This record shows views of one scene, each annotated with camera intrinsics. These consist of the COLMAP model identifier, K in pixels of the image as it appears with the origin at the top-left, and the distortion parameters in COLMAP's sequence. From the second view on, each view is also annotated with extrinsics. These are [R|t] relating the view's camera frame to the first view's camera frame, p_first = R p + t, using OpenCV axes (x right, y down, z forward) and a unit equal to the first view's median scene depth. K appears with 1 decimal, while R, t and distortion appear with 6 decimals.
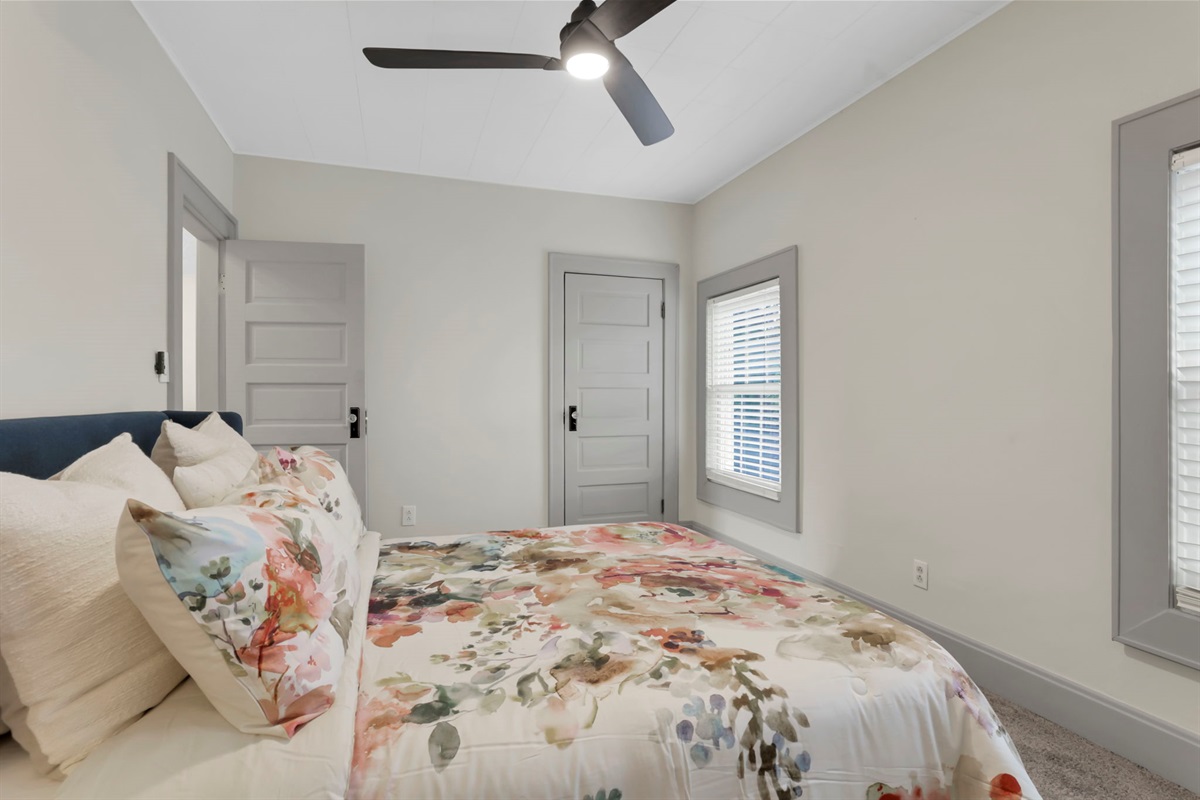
lens RADIAL K [[584.6, 0, 604.5], [0, 584.6, 396.1], [0, 0, 1]] dist [0.001041, -0.007446]
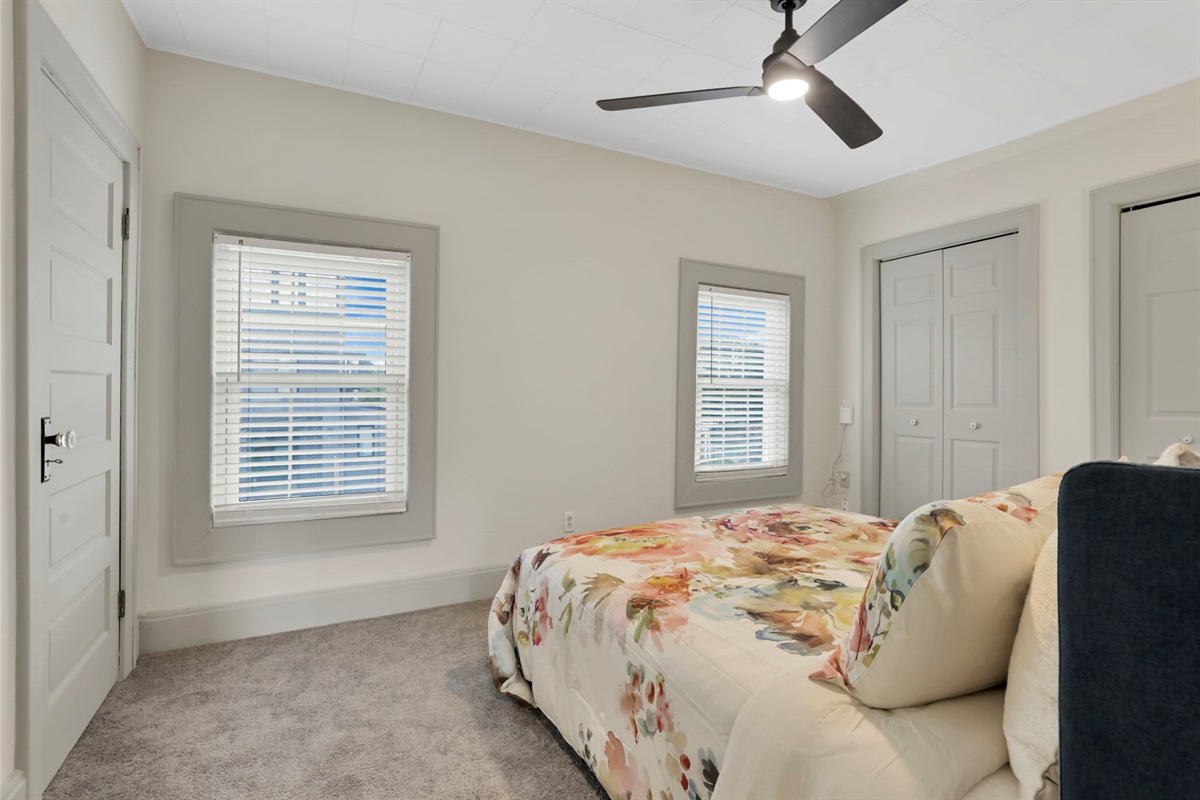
lens RADIAL K [[567.9, 0, 600.3], [0, 567.9, 386.1], [0, 0, 1]] dist [-0.047439, 0.015725]
pose [[-0.152988, 0.008571, 0.988191, -0.957253], [-0.000186, 0.999962, -0.008702, 0.003522], [-0.988228, -0.001515, -0.152981, 1.419710]]
